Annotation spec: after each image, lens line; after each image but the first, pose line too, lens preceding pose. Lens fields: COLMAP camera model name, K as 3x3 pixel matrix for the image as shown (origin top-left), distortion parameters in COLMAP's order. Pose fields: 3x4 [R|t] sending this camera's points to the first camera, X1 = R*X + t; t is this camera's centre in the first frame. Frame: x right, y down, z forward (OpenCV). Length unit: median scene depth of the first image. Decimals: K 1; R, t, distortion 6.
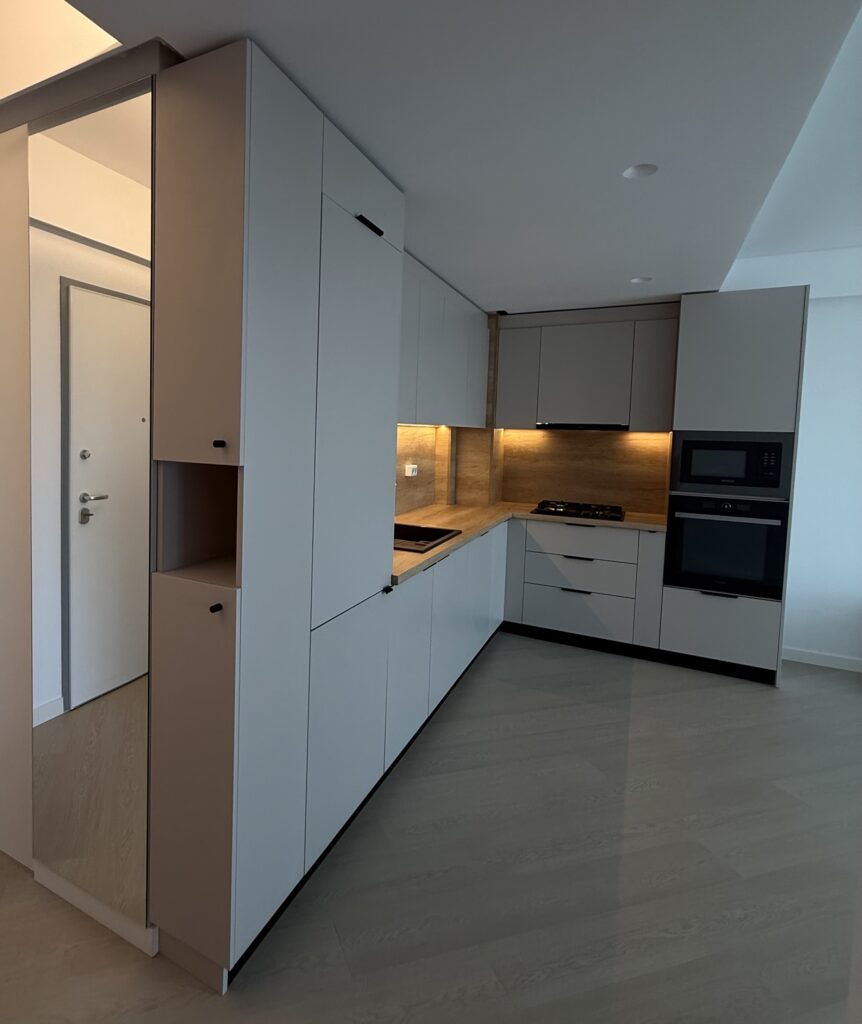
lens RADIAL K [[569.7, 0, 430.0], [0, 569.7, 481.9], [0, 0, 1]] dist [-0.000121, 0.000816]
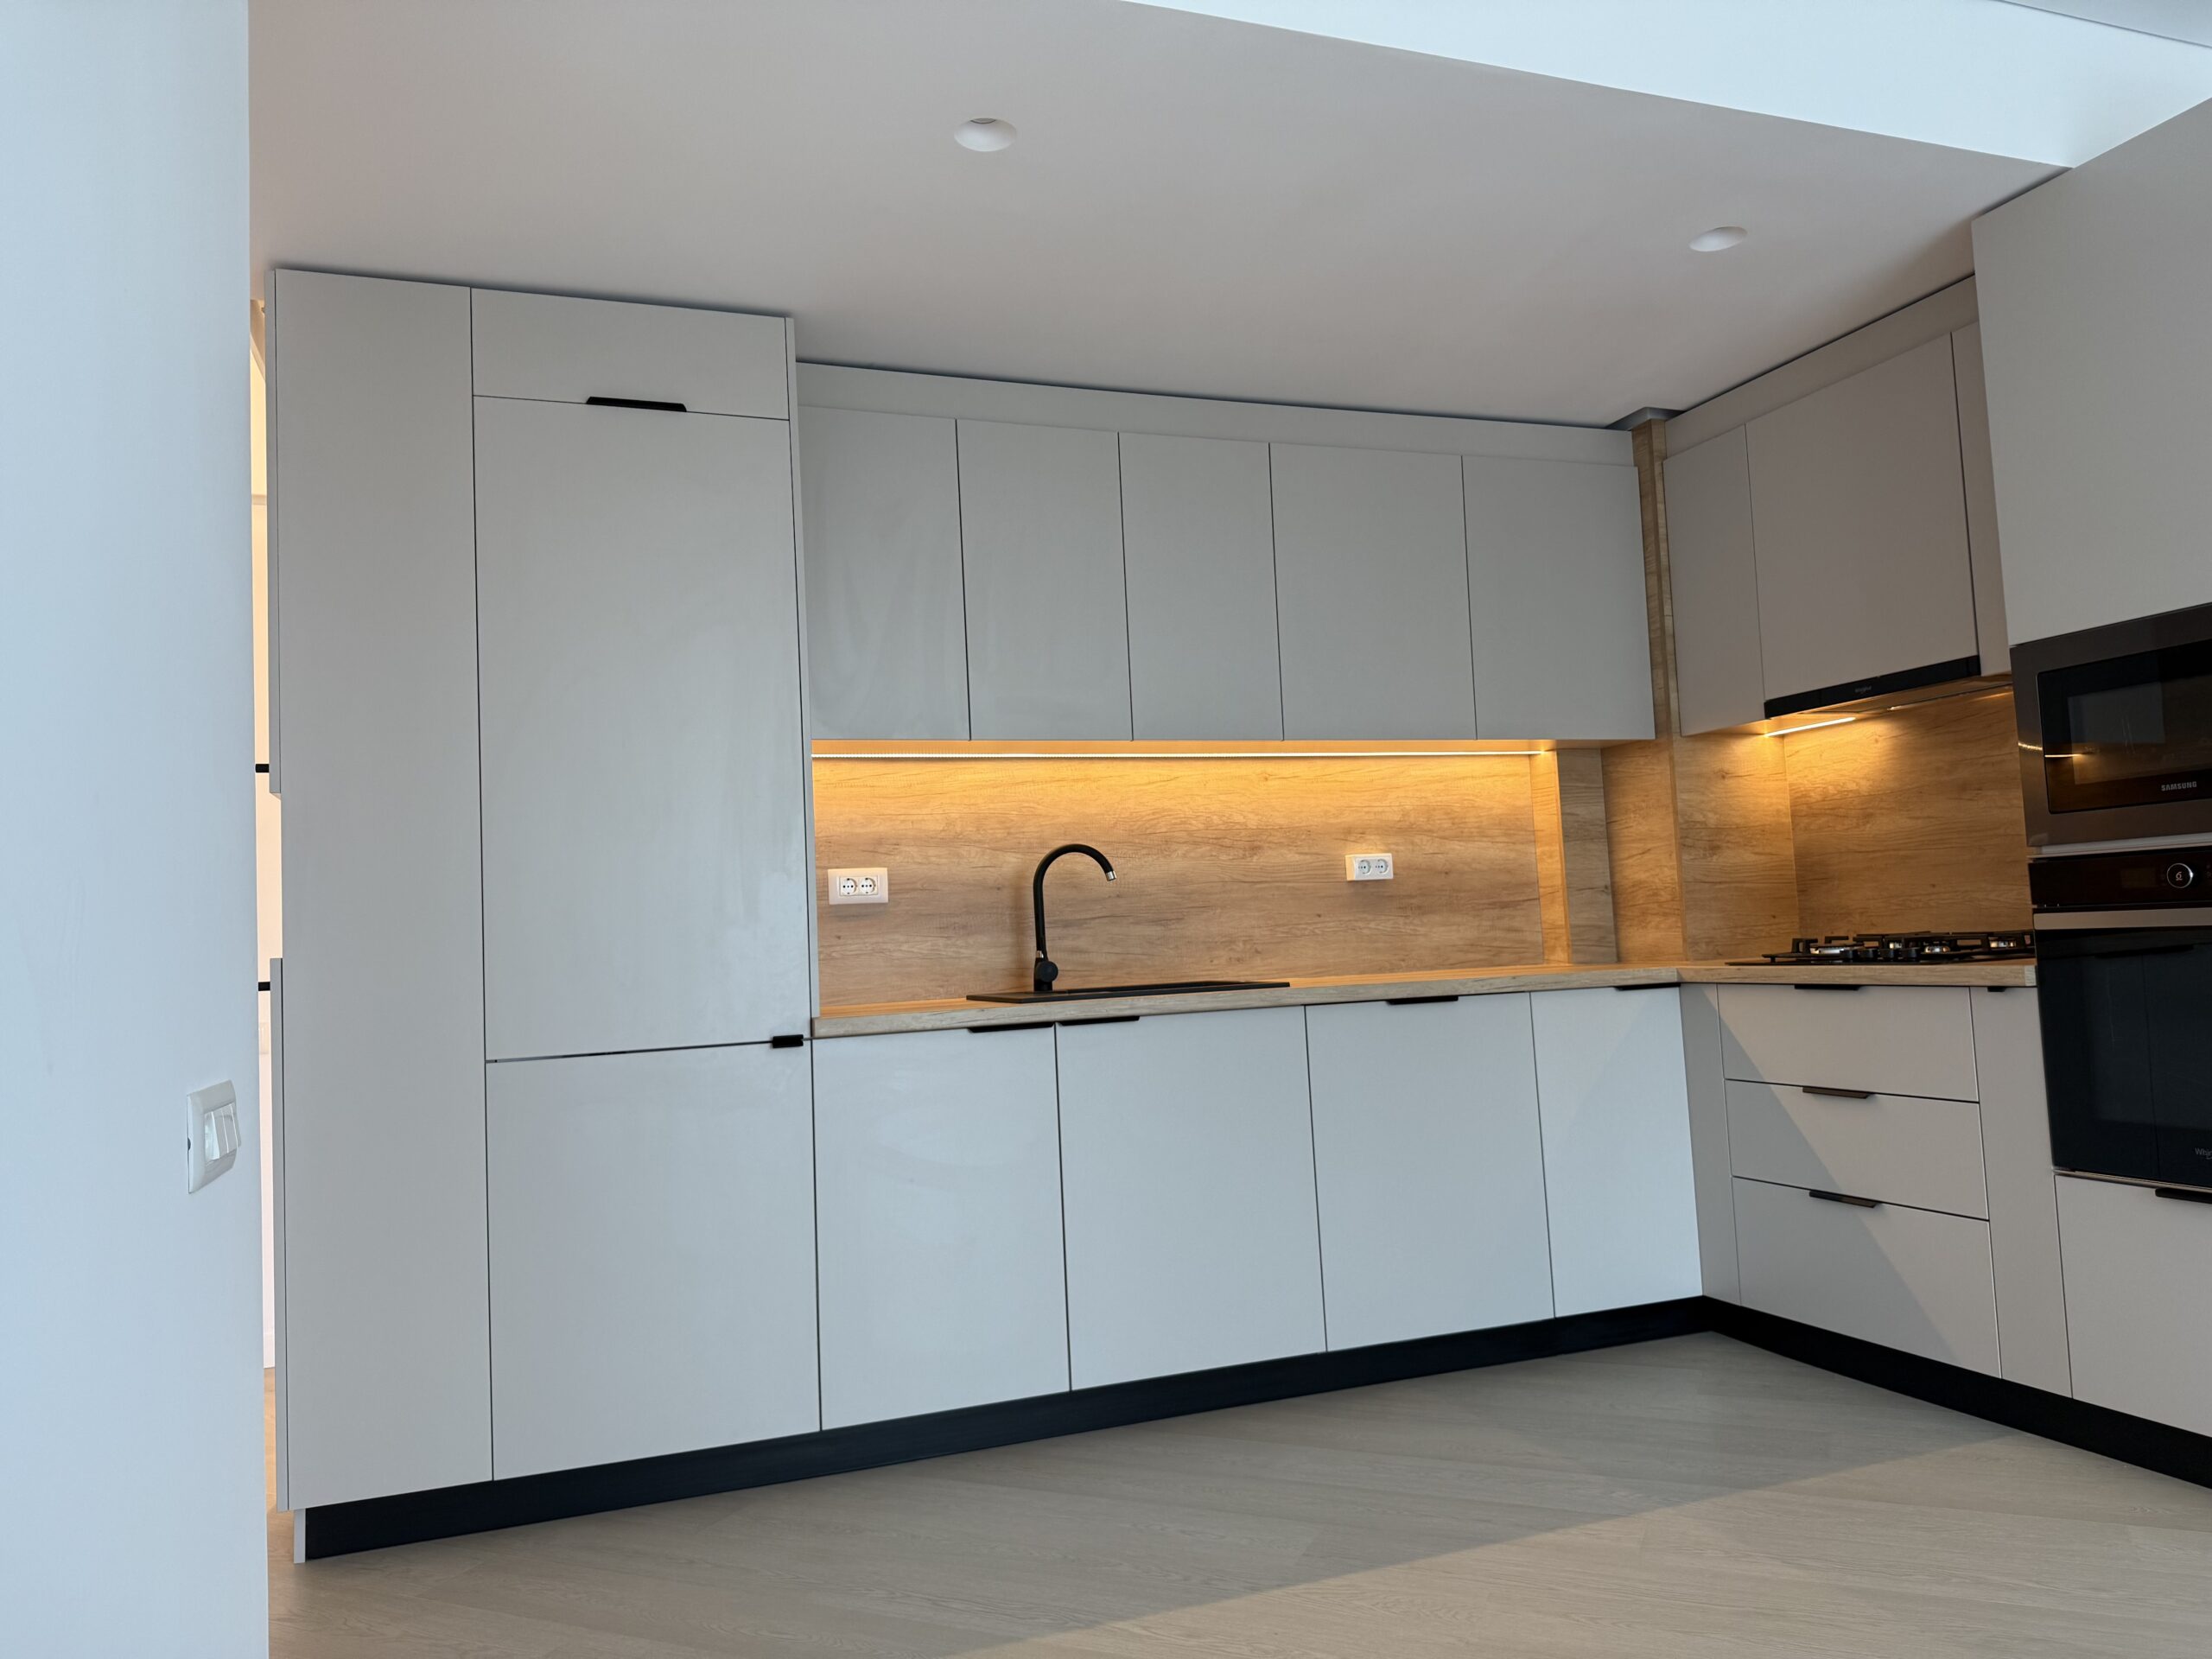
lens RADIAL K [[1619.9, 0, 1106.0], [0, 1619.9, 829.5], [0, 0, 1]] dist [0.000227, -0.003560]
pose [[0.742682, -0.107993, -0.660879, 0.502877], [0.022961, 0.990437, -0.136041, 0.089815], [0.669250, 0.085861, 0.738060, 0.039536]]
